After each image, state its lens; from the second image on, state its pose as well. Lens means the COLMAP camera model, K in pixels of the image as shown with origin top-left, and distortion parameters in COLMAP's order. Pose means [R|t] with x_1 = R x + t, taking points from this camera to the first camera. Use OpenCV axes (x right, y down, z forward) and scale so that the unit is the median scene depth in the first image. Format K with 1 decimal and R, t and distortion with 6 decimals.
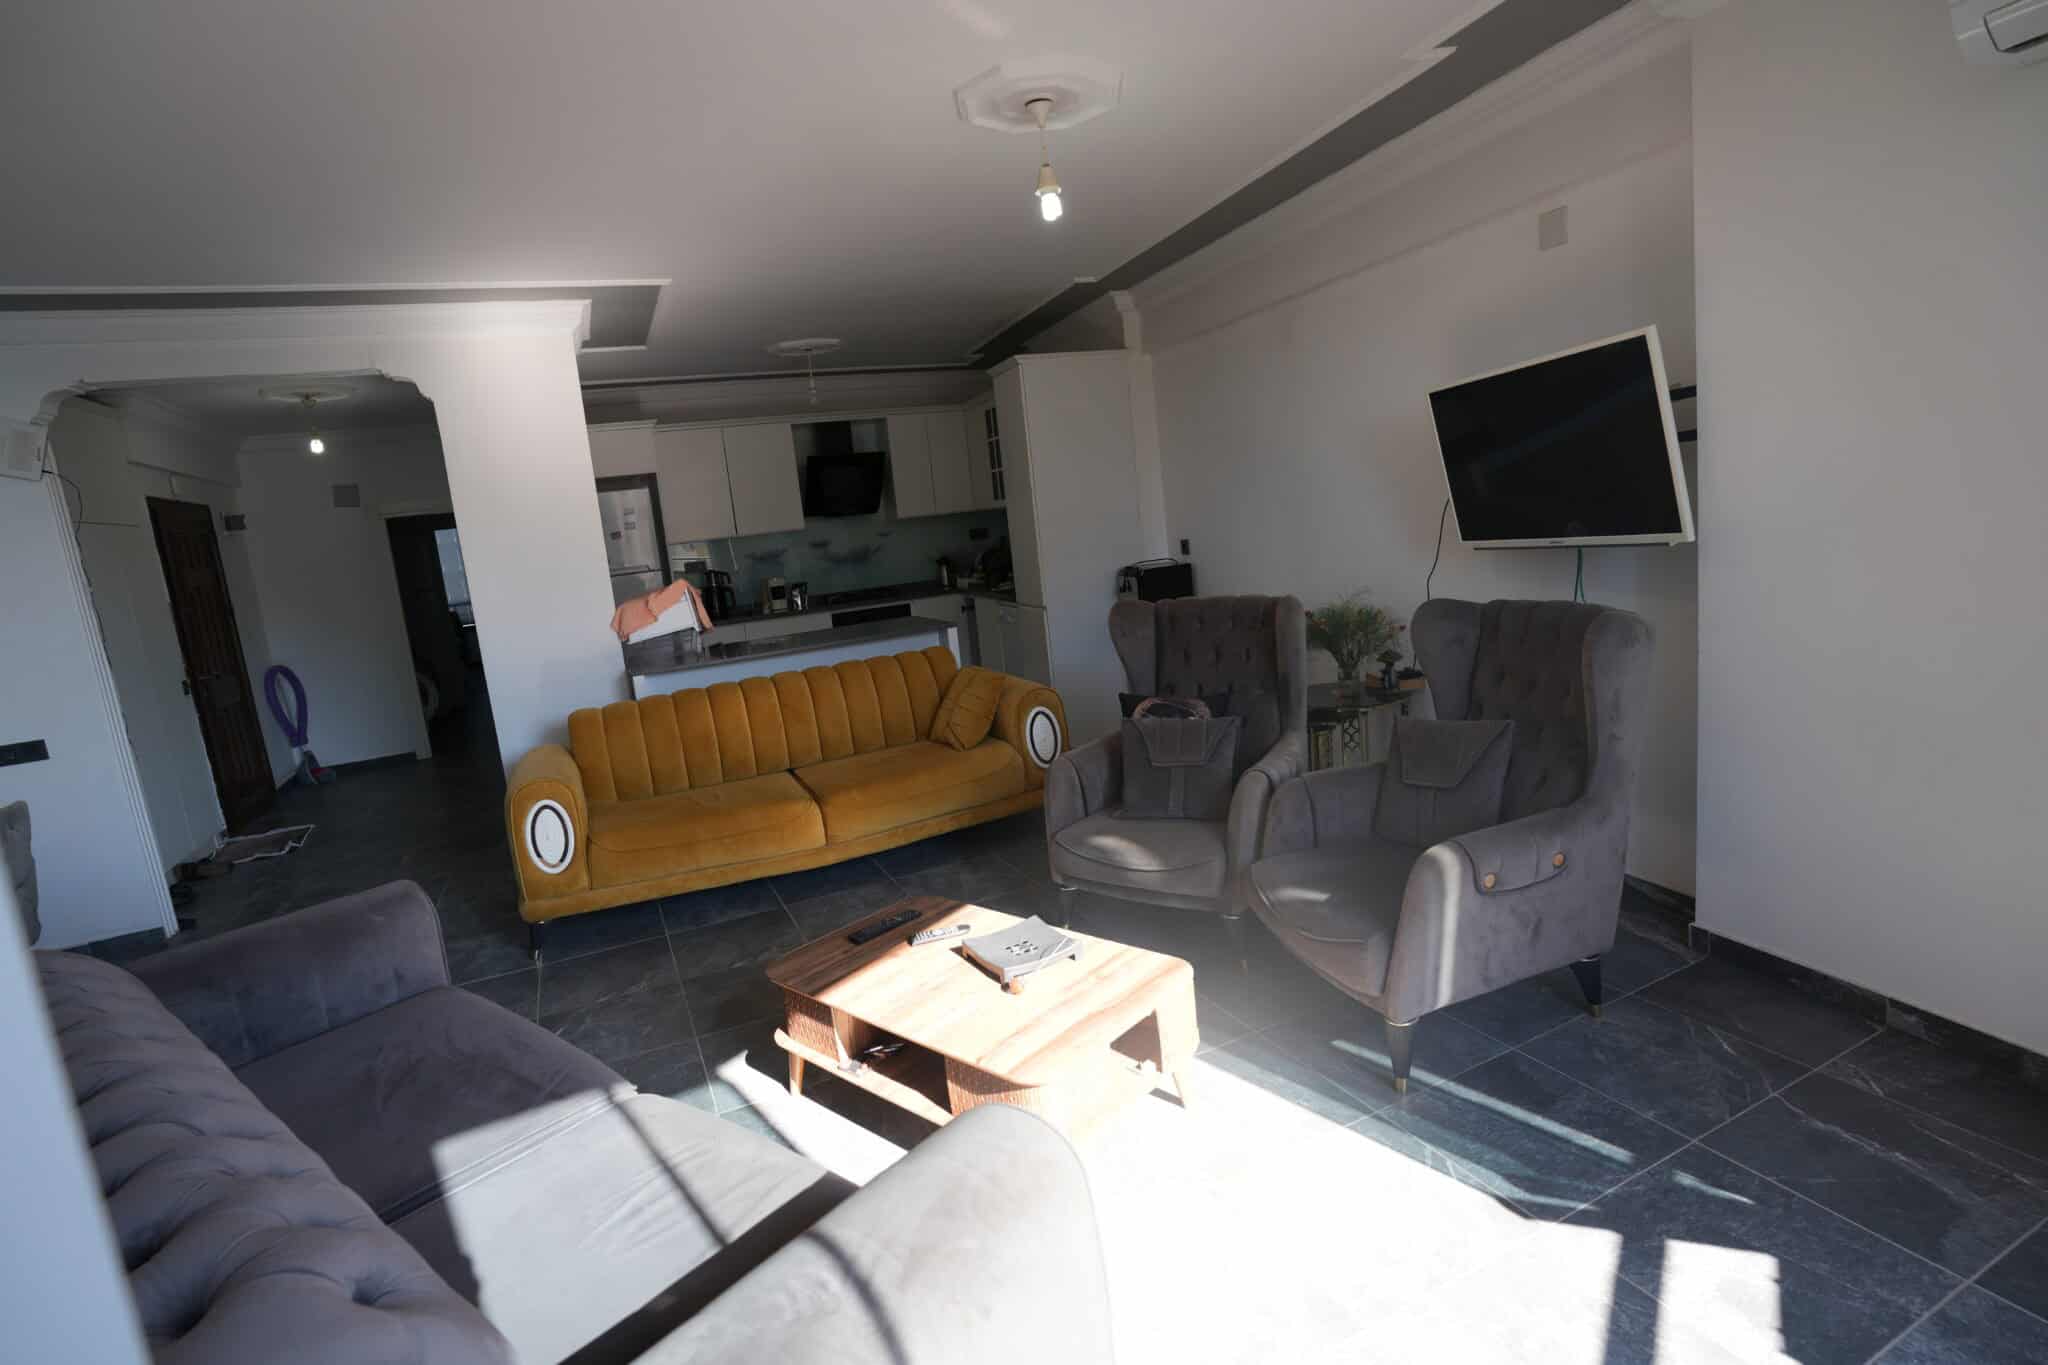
lens RADIAL K [[1001.4, 0, 1021.9], [0, 1001.4, 679.5], [0, 0, 1]] dist [-0.088295, 0.043171]
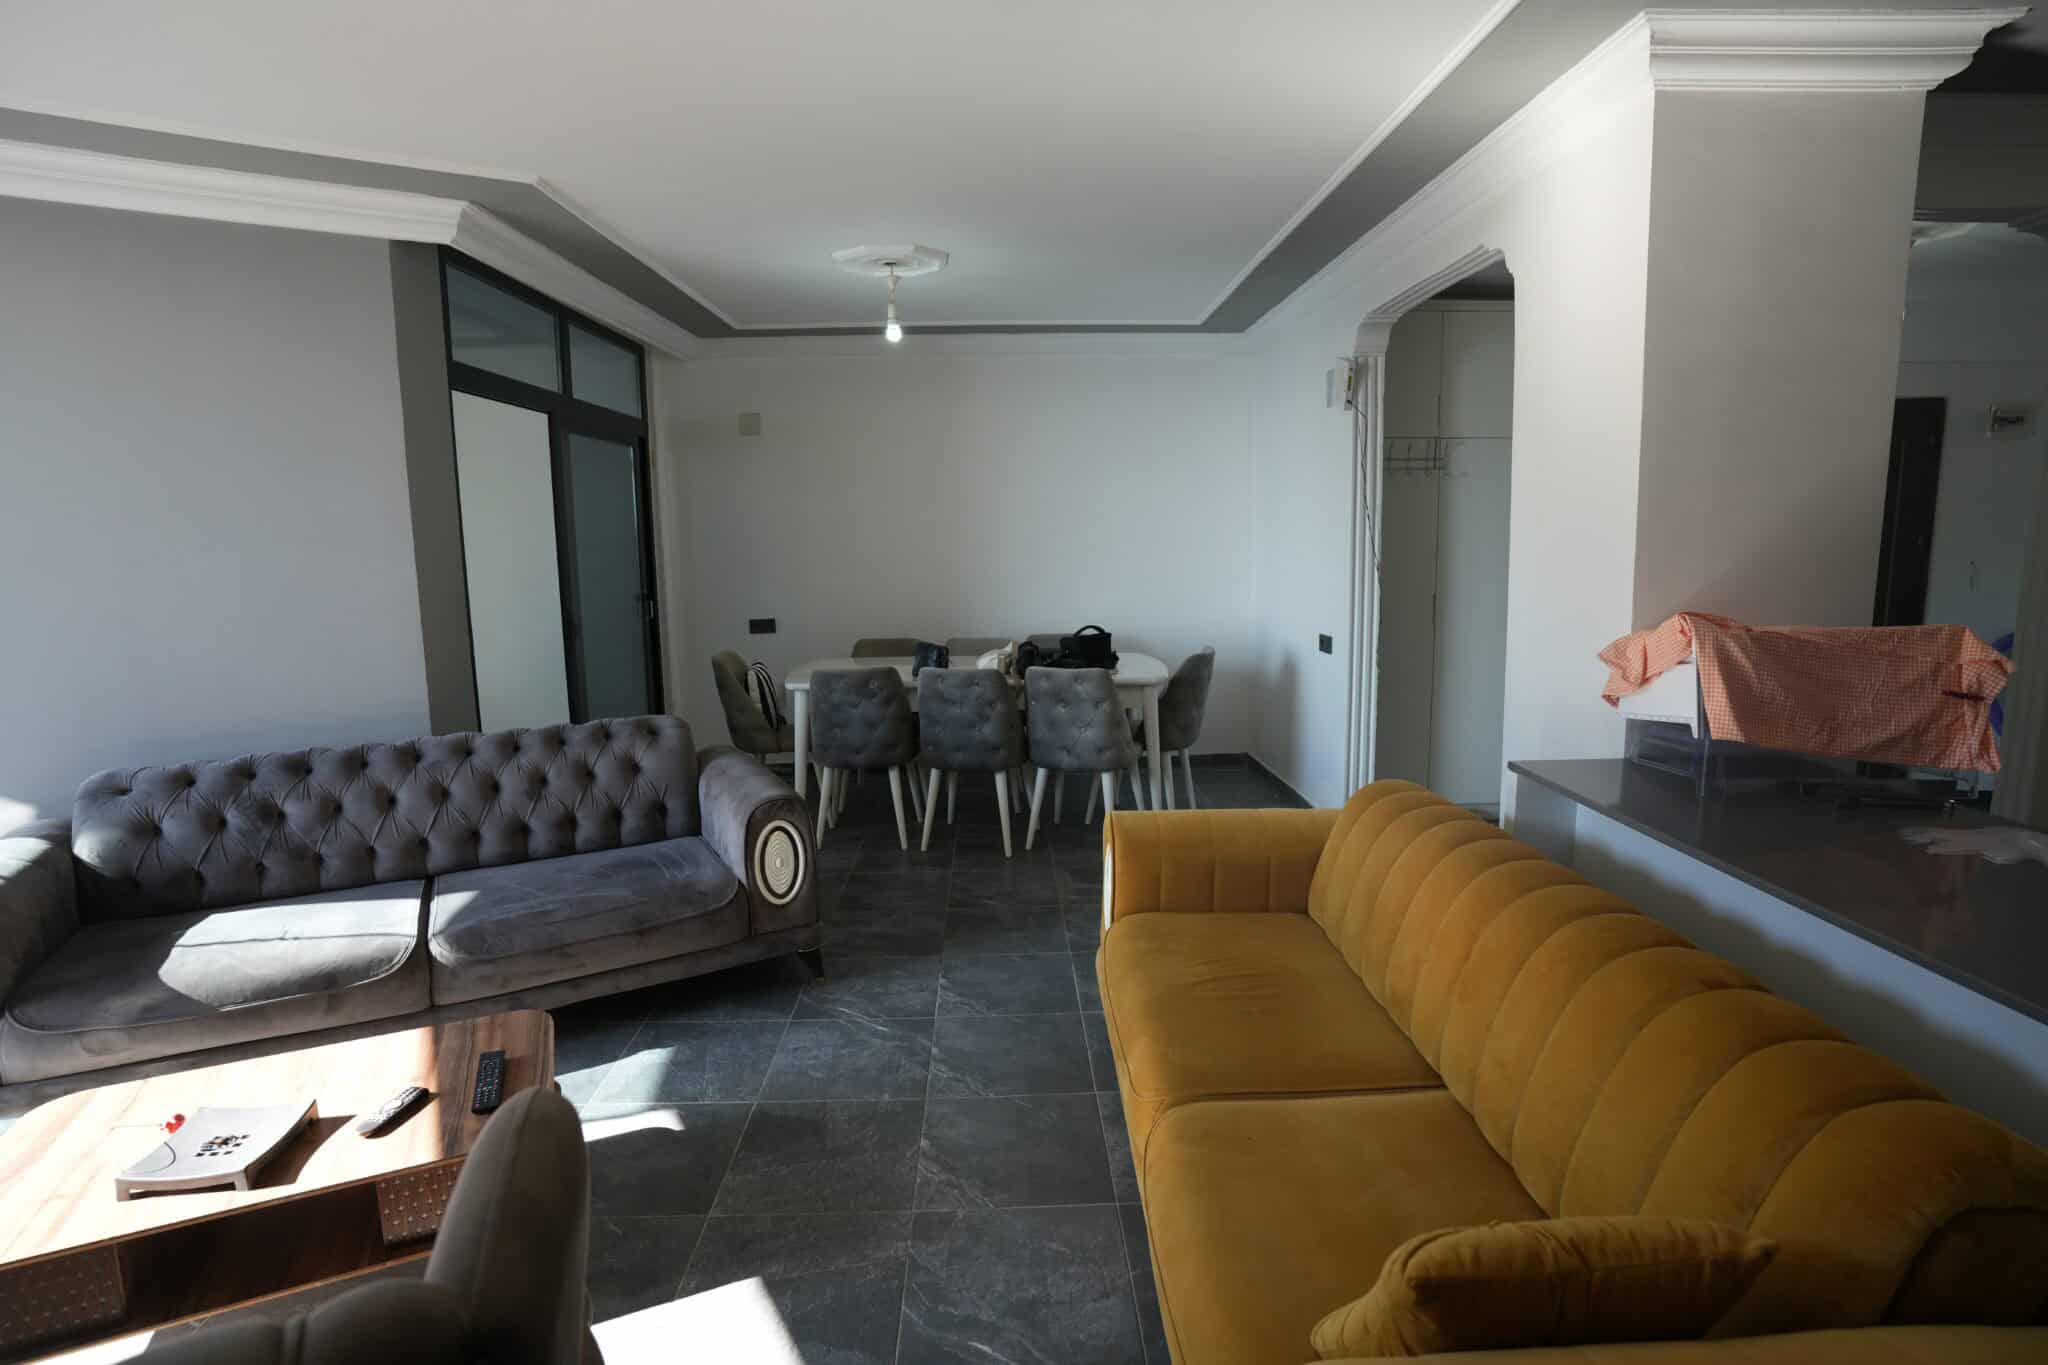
lens RADIAL K [[1001.4, 0, 1021.9], [0, 1001.4, 679.5], [0, 0, 1]] dist [-0.088295, 0.043171]
pose [[-0.388192, 0.243117, -0.888933, 0.166060], [-0.097540, 0.948320, 0.301953, -0.176486], [0.916402, 0.203922, -0.344417, 0.889918]]
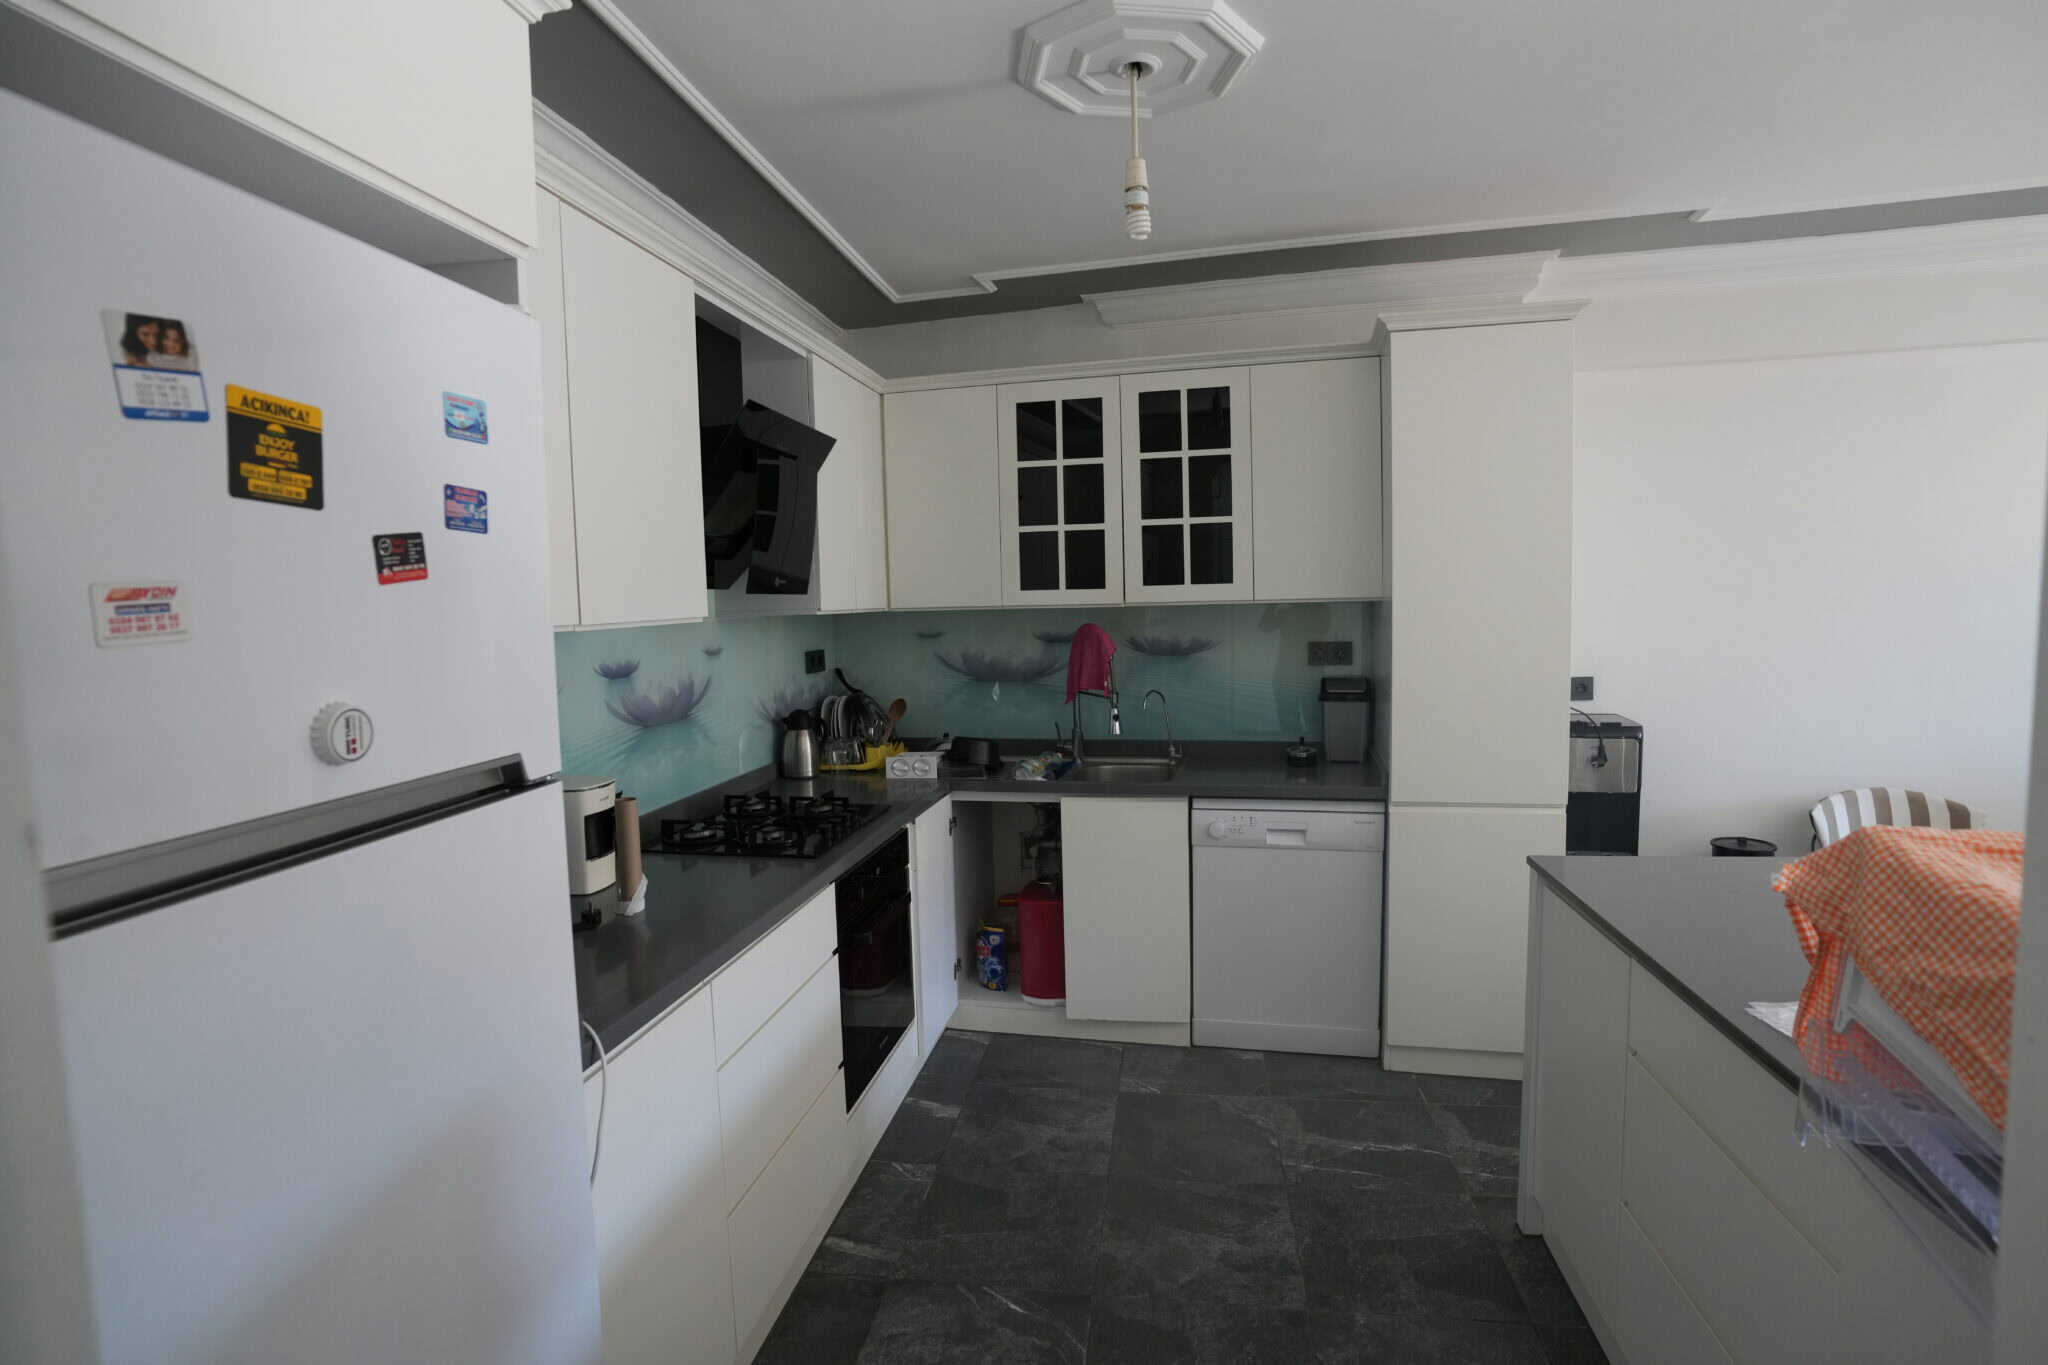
lens RADIAL K [[1002.0, 0, 1025.8], [0, 1002.0, 648.9], [0, 0, 1]] dist [-0.000161, -0.000082]
pose [[0.560287, 0.043254, 0.827169, -0.658974], [0.109681, 0.985967, -0.125850, -0.141575], [-0.821005, 0.161237, 0.547680, 1.153485]]
